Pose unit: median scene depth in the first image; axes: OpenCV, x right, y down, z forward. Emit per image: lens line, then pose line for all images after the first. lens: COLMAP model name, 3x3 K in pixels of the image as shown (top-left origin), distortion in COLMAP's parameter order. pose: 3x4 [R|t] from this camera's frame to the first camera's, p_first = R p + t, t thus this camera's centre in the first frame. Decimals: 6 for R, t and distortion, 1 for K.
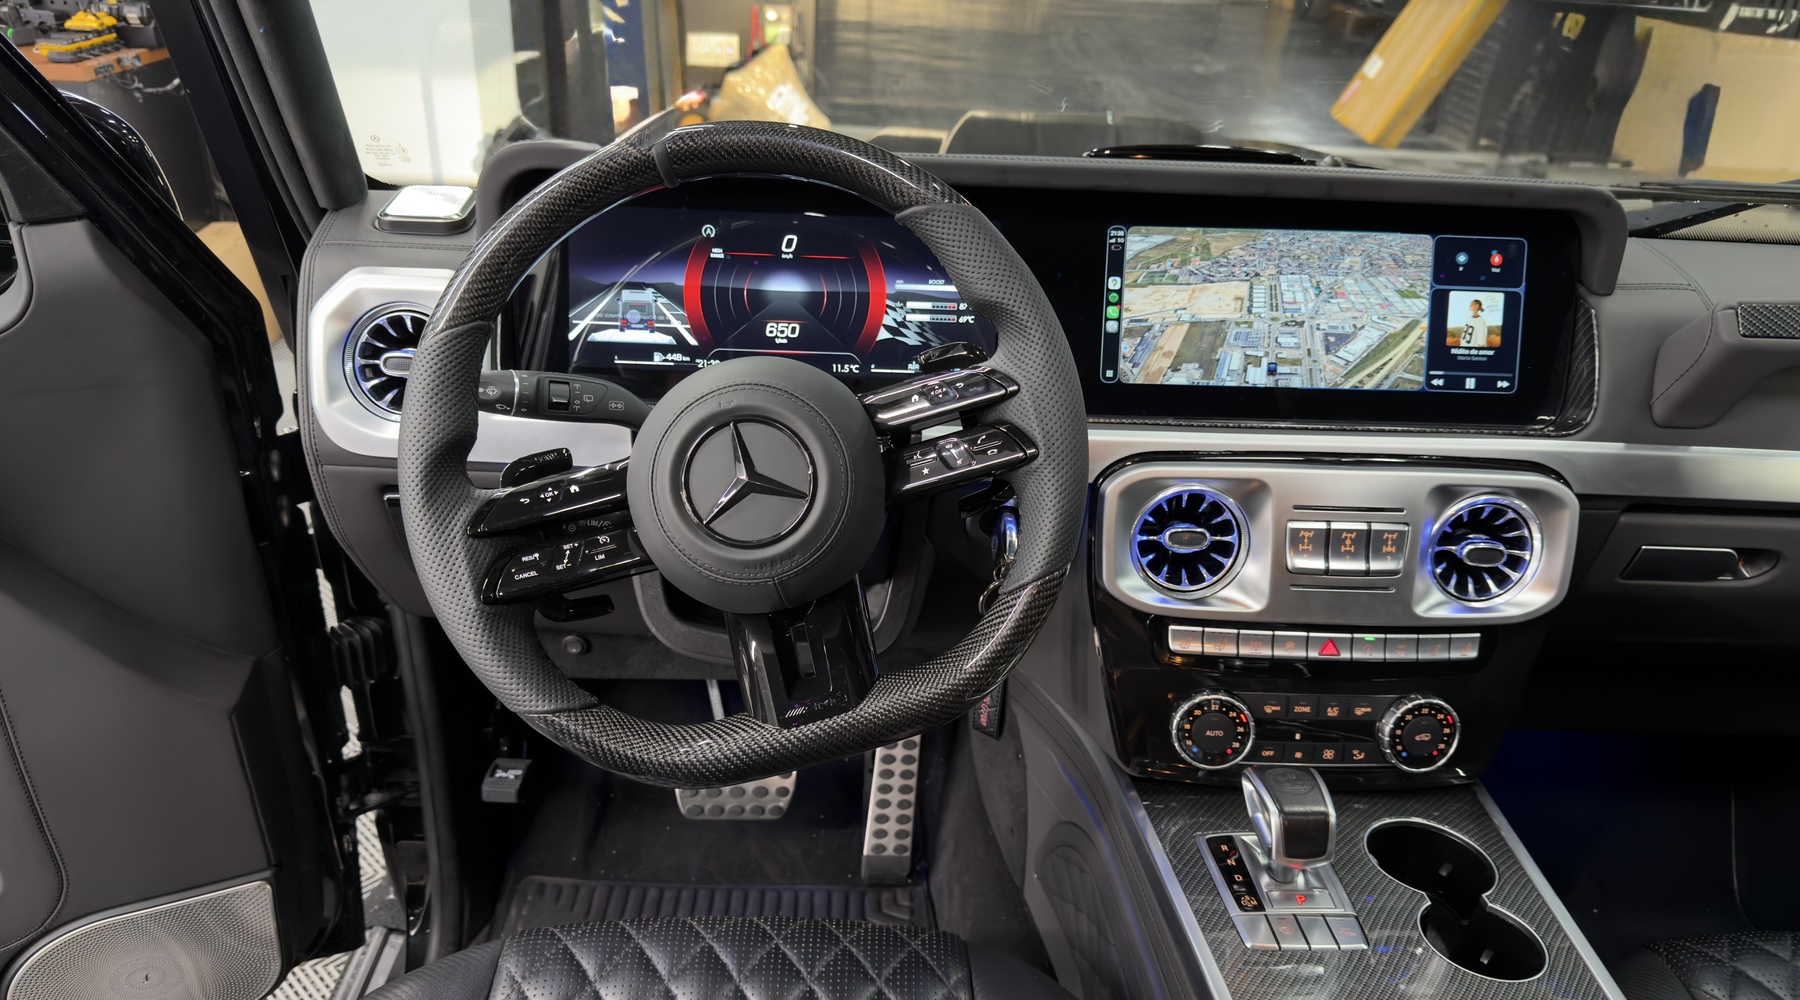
lens RADIAL K [[1270.3, 0, 911.7], [0, 1270.3, 503.3], [0, 0, 1]] dist [0.095750, -0.175664]
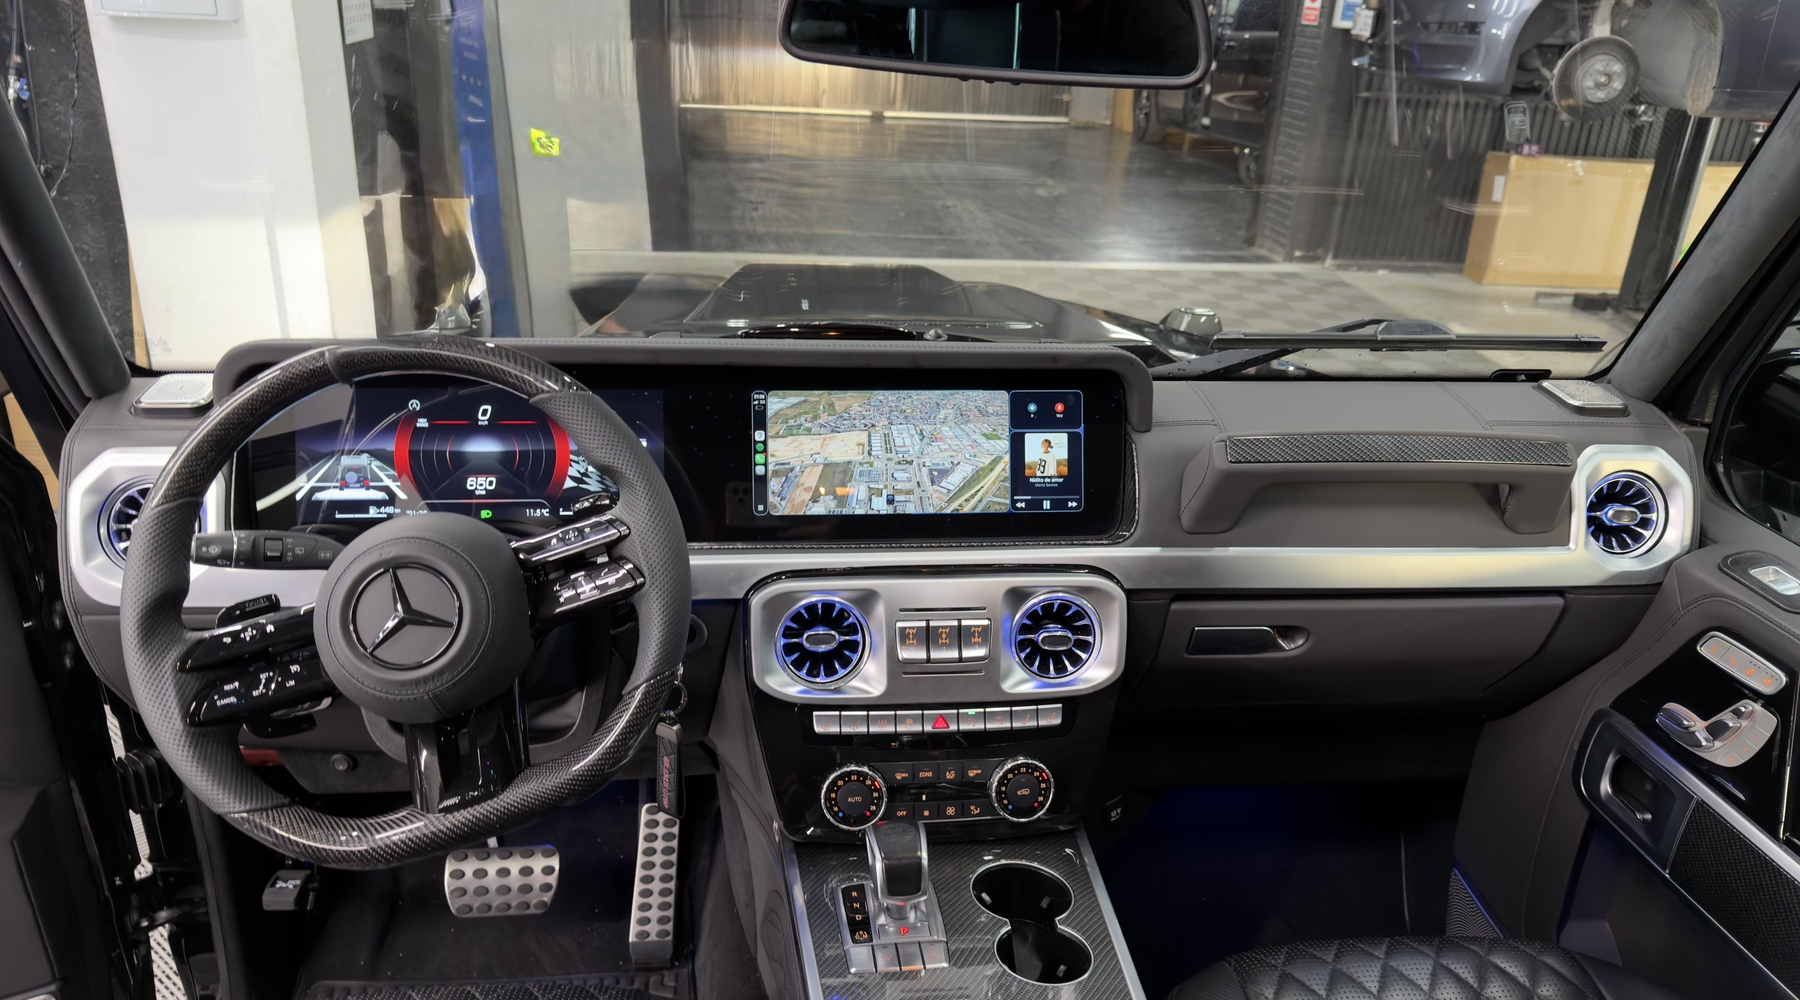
lens RADIAL K [[1234.6, 0, 902.4], [0, 1234.6, 495.6], [0, 0, 1]] dist [0.100644, -0.199104]
pose [[0.994611, -0.040106, 0.095606, 0.180628], [0.048493, 0.995021, -0.087077, -0.002836], [-0.091638, 0.091244, 0.991603, -0.201142]]
